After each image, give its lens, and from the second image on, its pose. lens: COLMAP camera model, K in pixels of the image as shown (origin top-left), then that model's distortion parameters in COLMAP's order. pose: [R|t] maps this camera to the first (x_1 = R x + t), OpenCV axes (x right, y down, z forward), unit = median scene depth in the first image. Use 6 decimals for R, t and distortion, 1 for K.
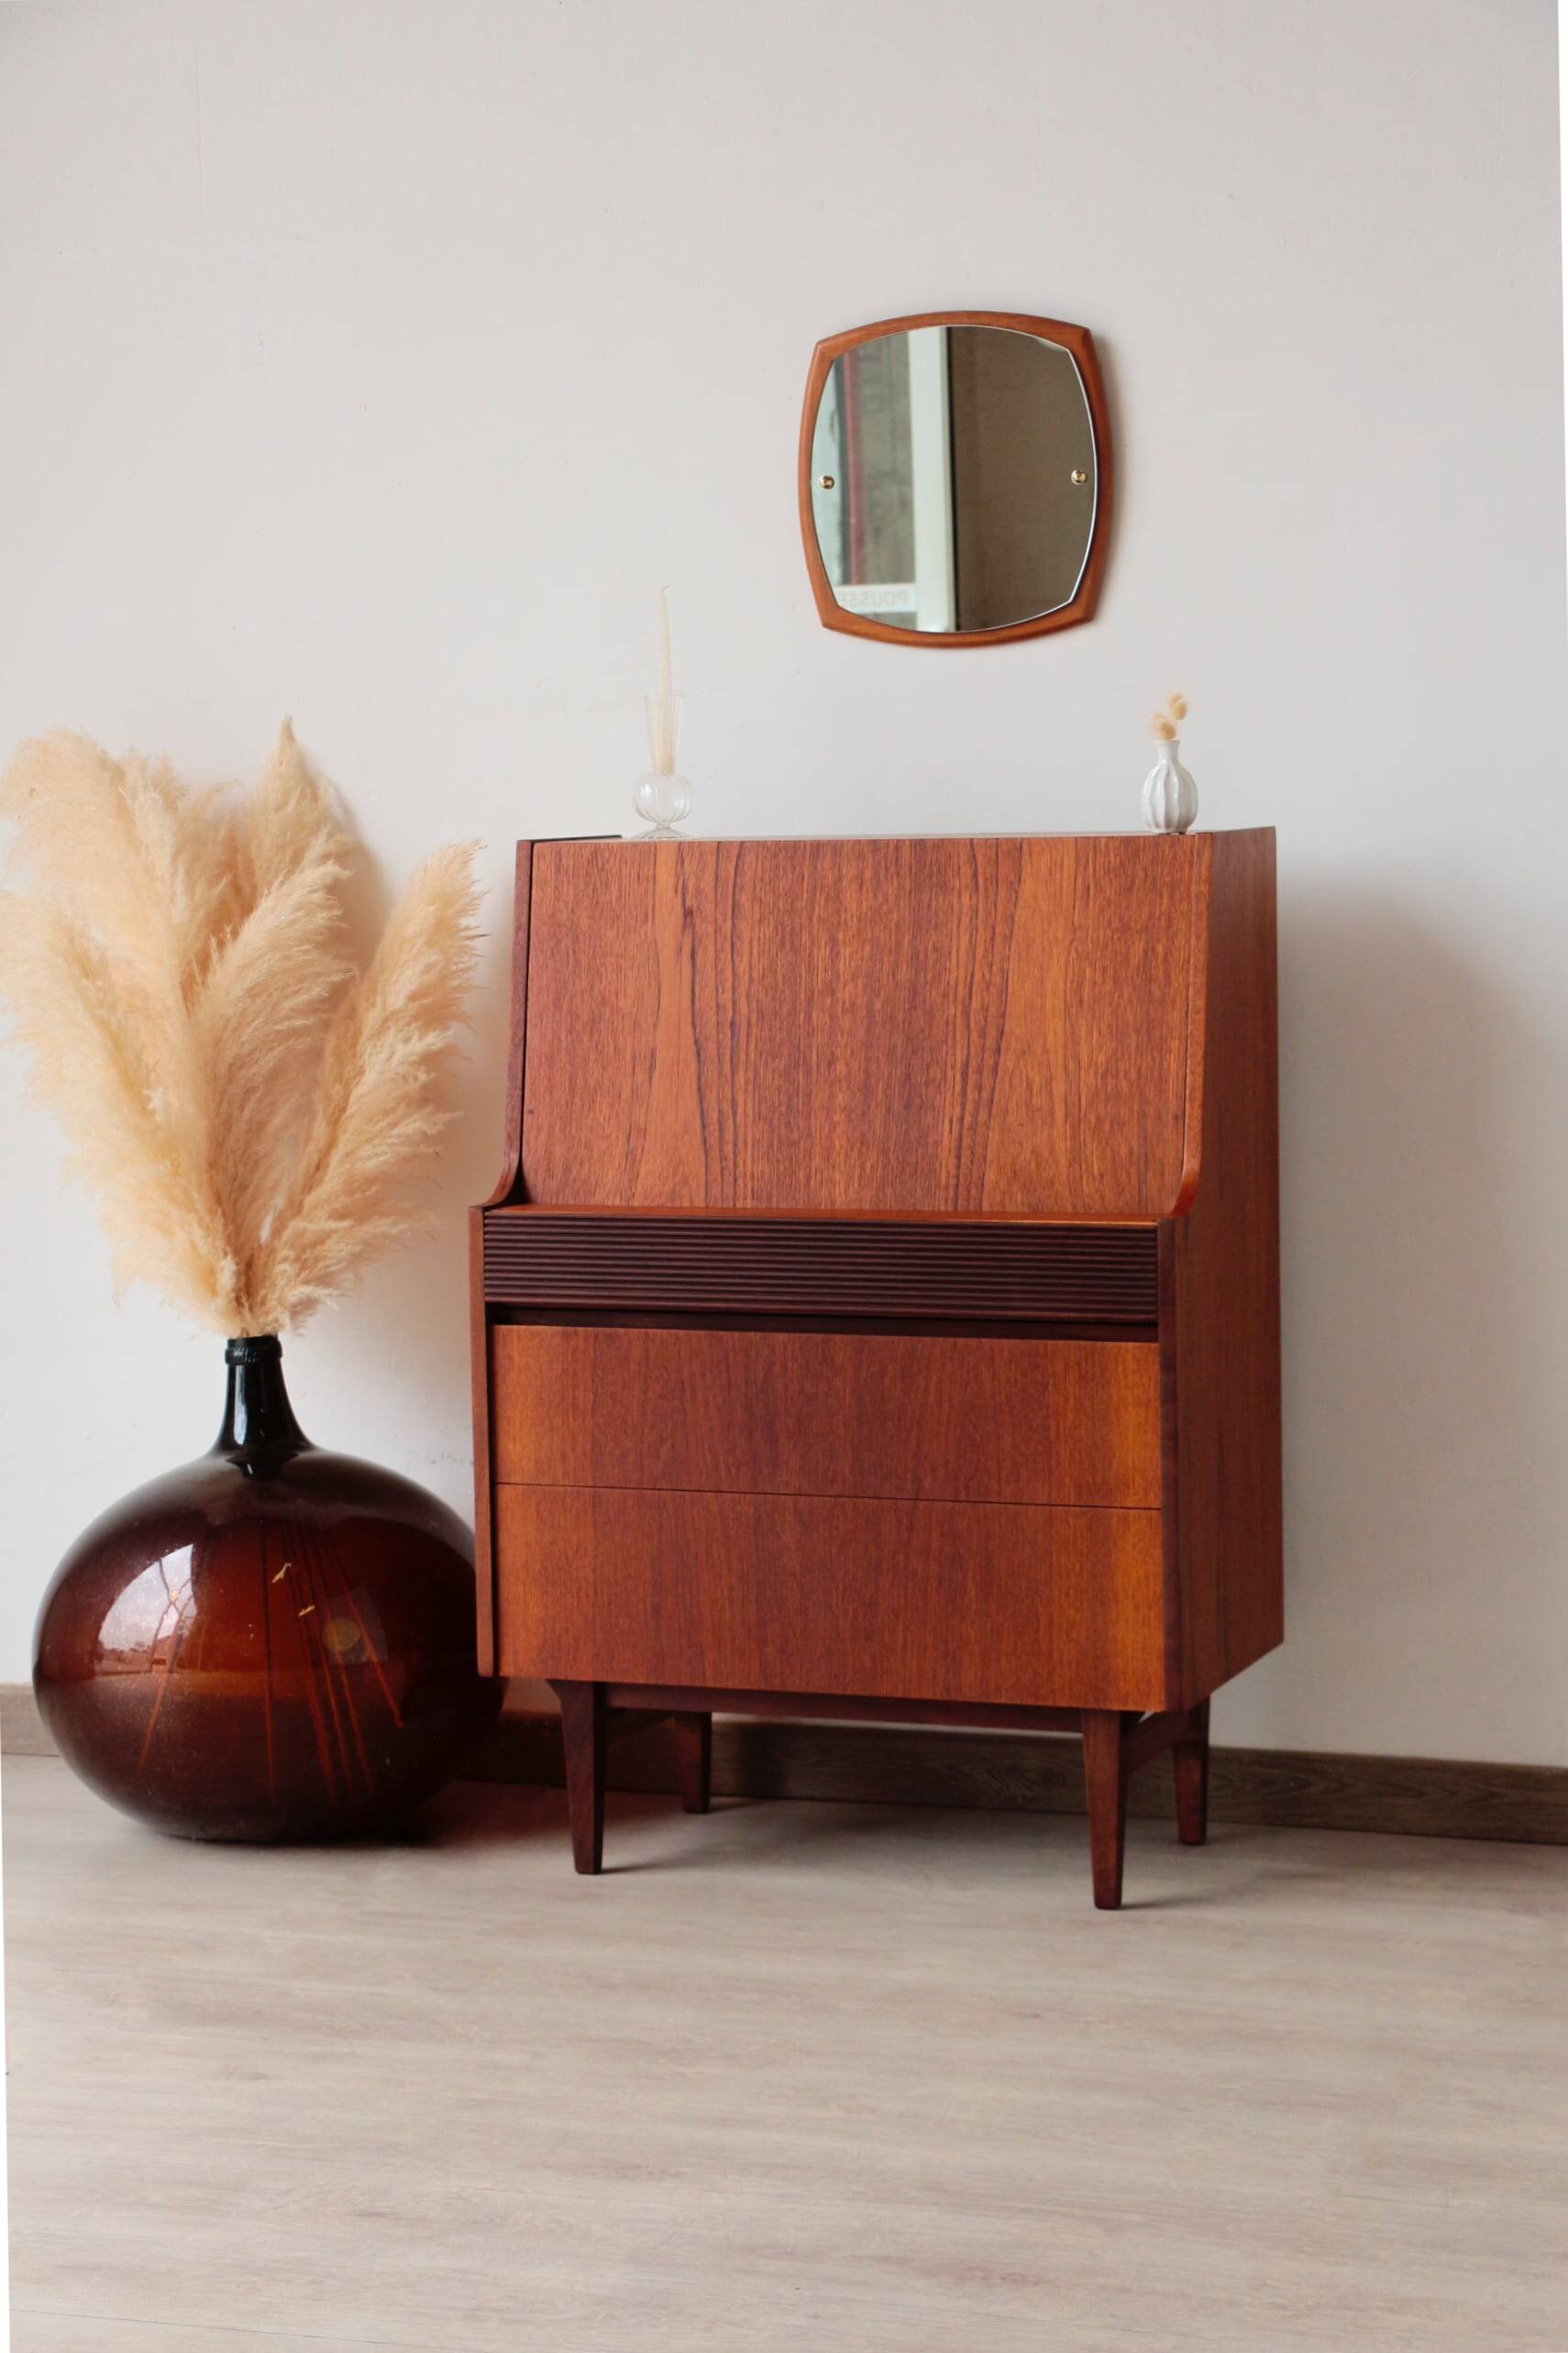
lens RADIAL K [[4920.4, 0, 785.8], [0, 4920.4, 1189.5], [0, 0, 1]] dist [0.260268, 0.000000]
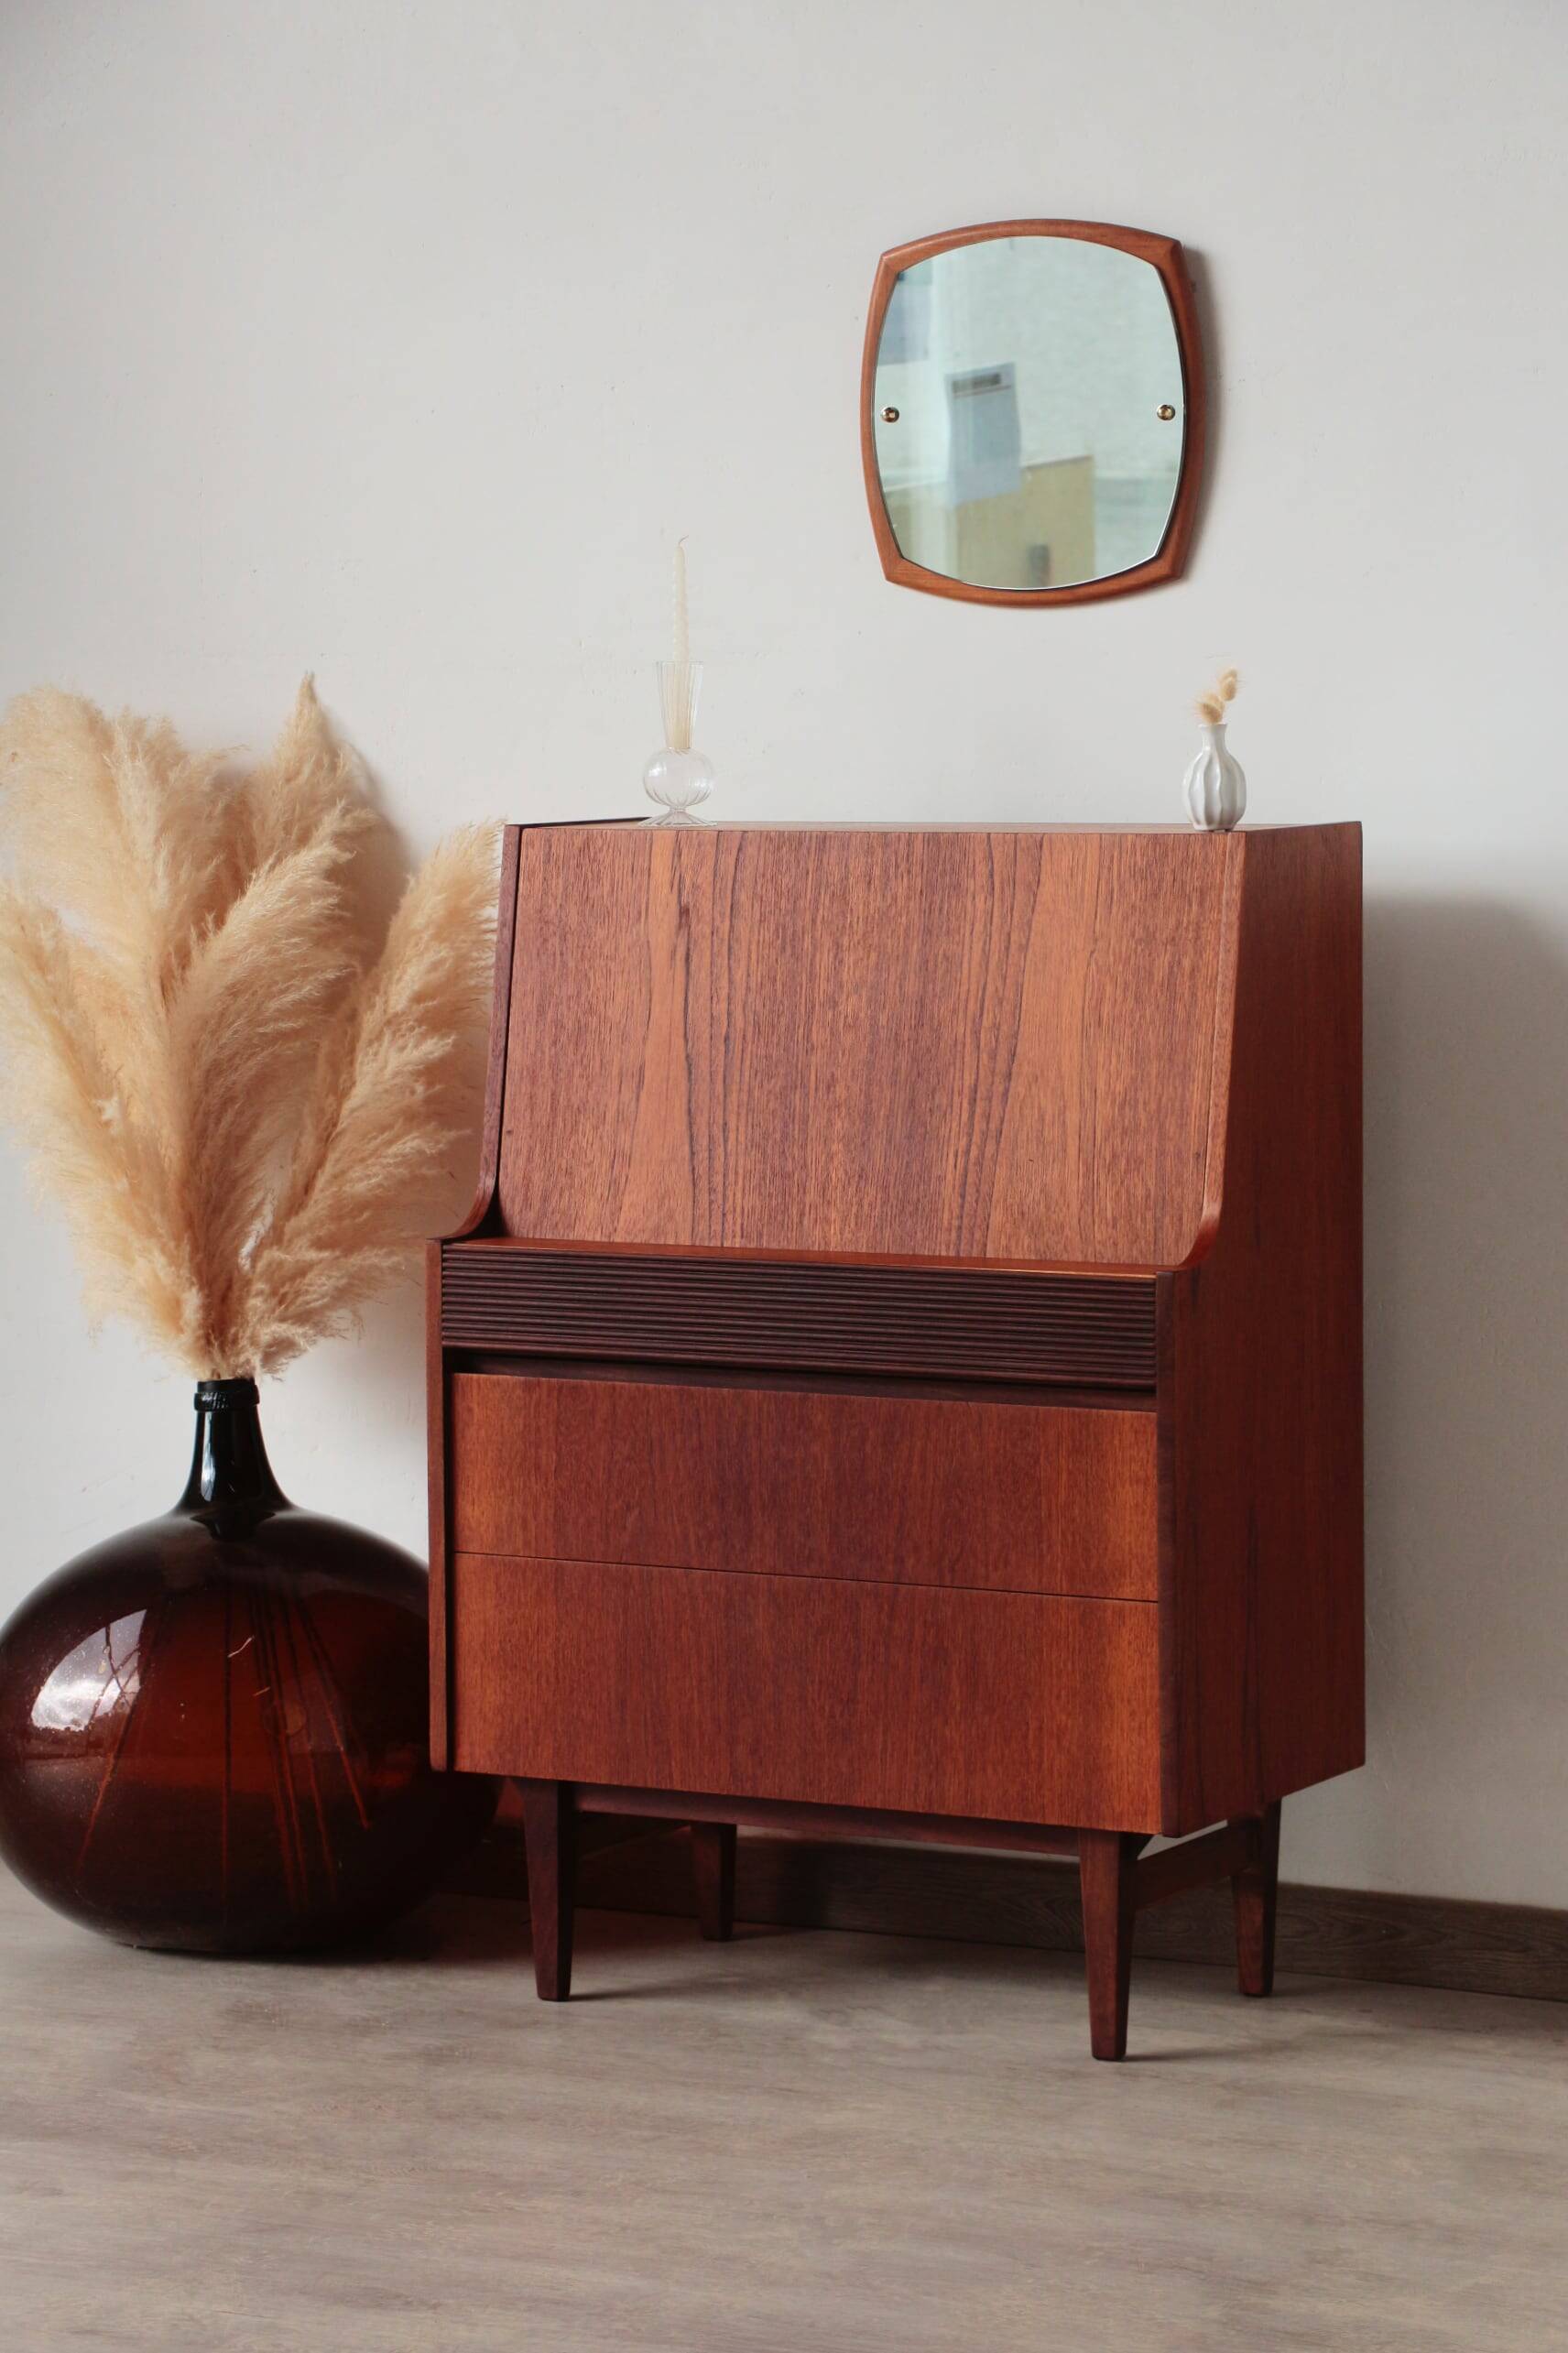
lens RADIAL K [[6562.2, 0, 777.7], [0, 6562.2, 1188.3], [0, 0, 1]] dist [0.507912, 0.000000]
pose [[0.989623, 0.021991, -0.141996, 0.166592], [-0.022250, 0.999752, -0.000236, -0.006719], [0.141956, 0.003393, 0.989867, -0.162854]]
